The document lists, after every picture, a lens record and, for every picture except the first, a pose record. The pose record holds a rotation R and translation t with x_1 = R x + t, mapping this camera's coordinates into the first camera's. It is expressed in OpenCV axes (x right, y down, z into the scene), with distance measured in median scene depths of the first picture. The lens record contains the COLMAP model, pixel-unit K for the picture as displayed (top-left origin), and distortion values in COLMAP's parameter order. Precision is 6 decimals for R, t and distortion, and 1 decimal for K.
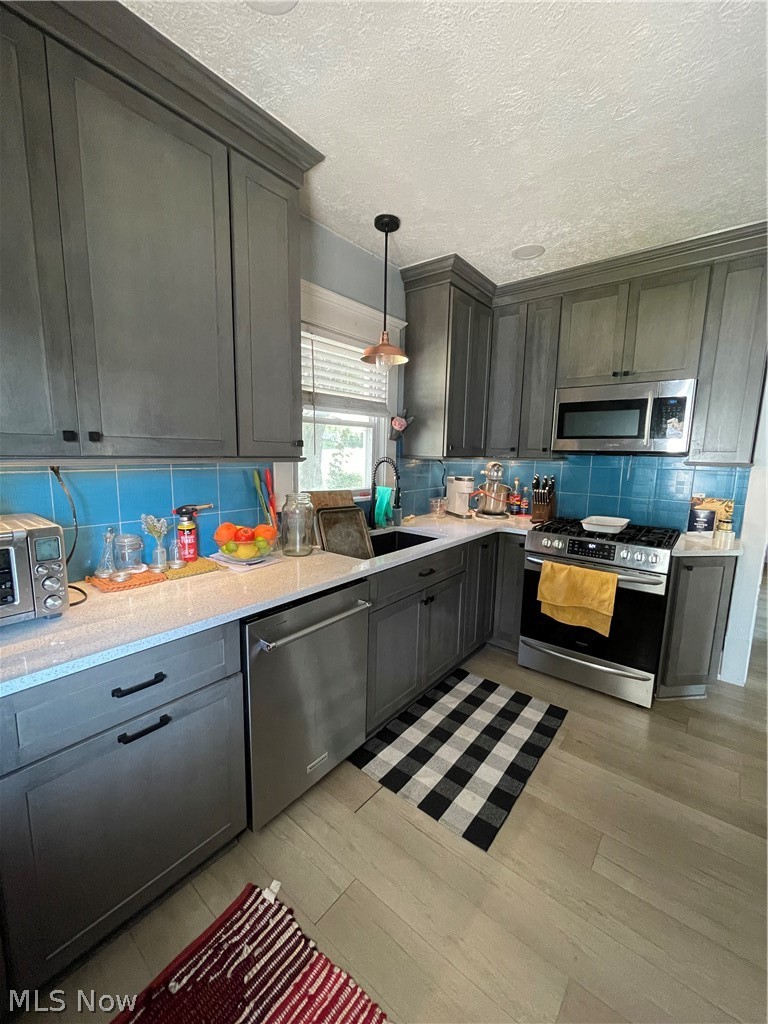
lens RADIAL K [[415.1, 0, 375.0], [0, 415.1, 517.7], [0, 0, 1]] dist [-0.002432, -0.001041]
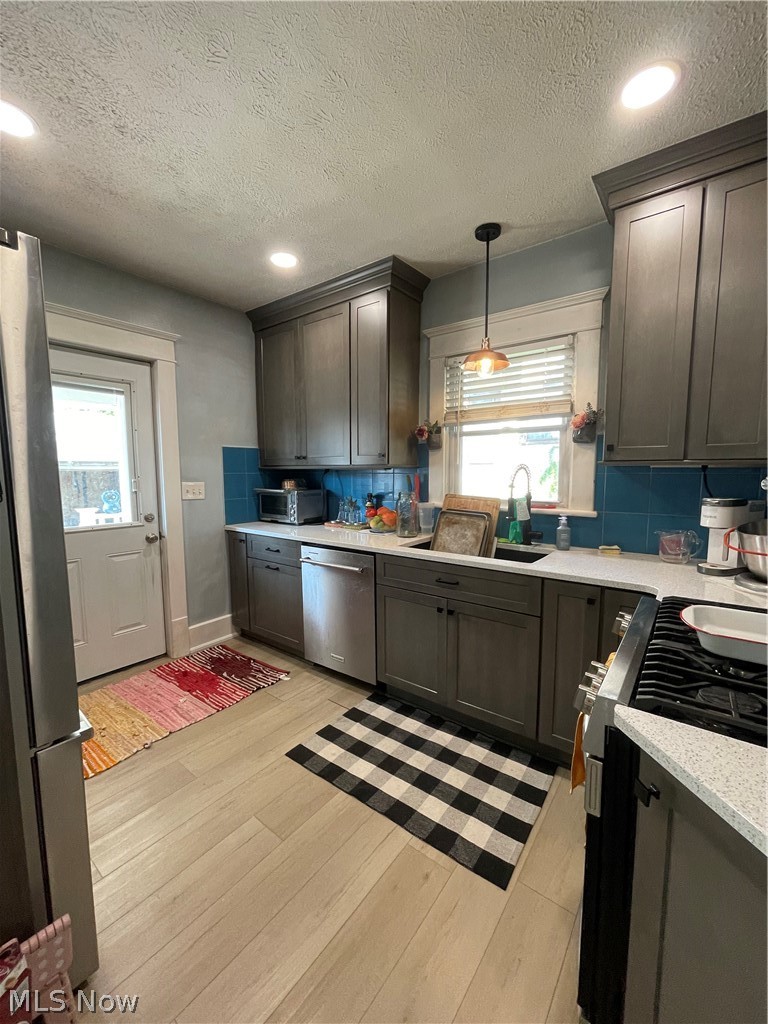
lens RADIAL K [[415.1, 0, 390.6], [0, 415.1, 516.9], [0, 0, 1]] dist [-0.002432, -0.001041]
pose [[0.052070, 0.099999, -0.993624, 1.116049], [-0.153690, 0.983923, 0.090969, -0.088410], [0.986746, 0.147973, 0.066601, 0.821878]]
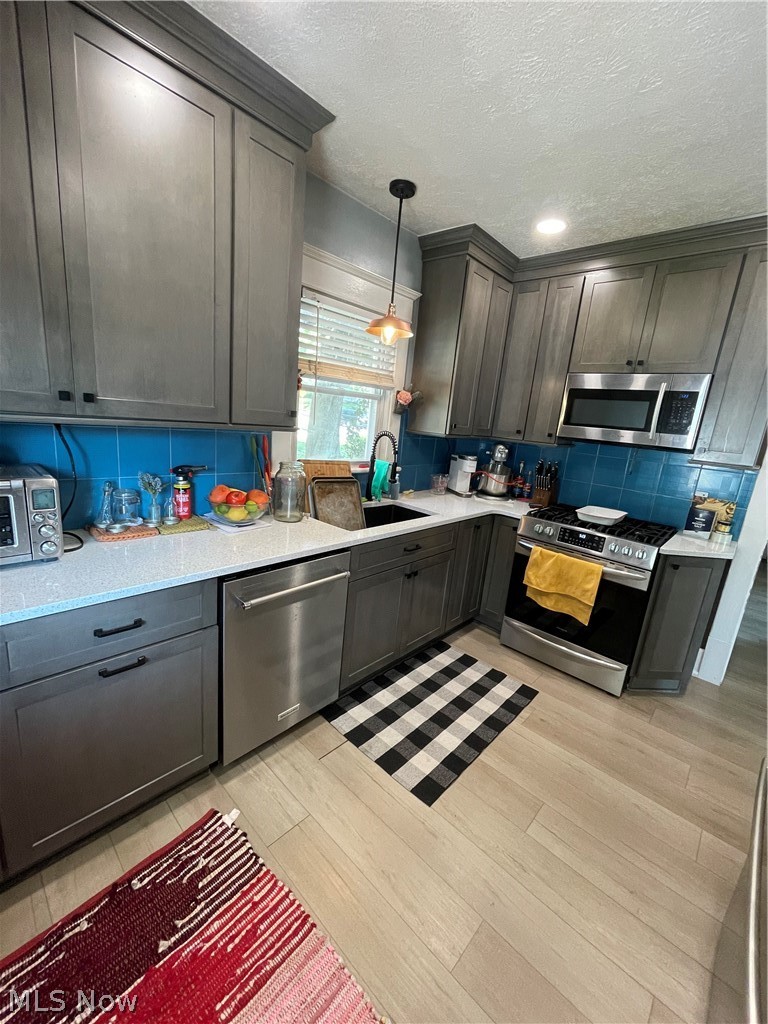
lens RADIAL K [[415.1, 0, 376.9], [0, 415.1, 516.6], [0, 0, 1]] dist [-0.002432, -0.001041]
pose [[0.995297, 0.085126, -0.046222, 0.083603], [-0.081234, 0.993448, 0.080388, -0.022793], [0.052762, -0.076255, 0.995691, -0.027371]]
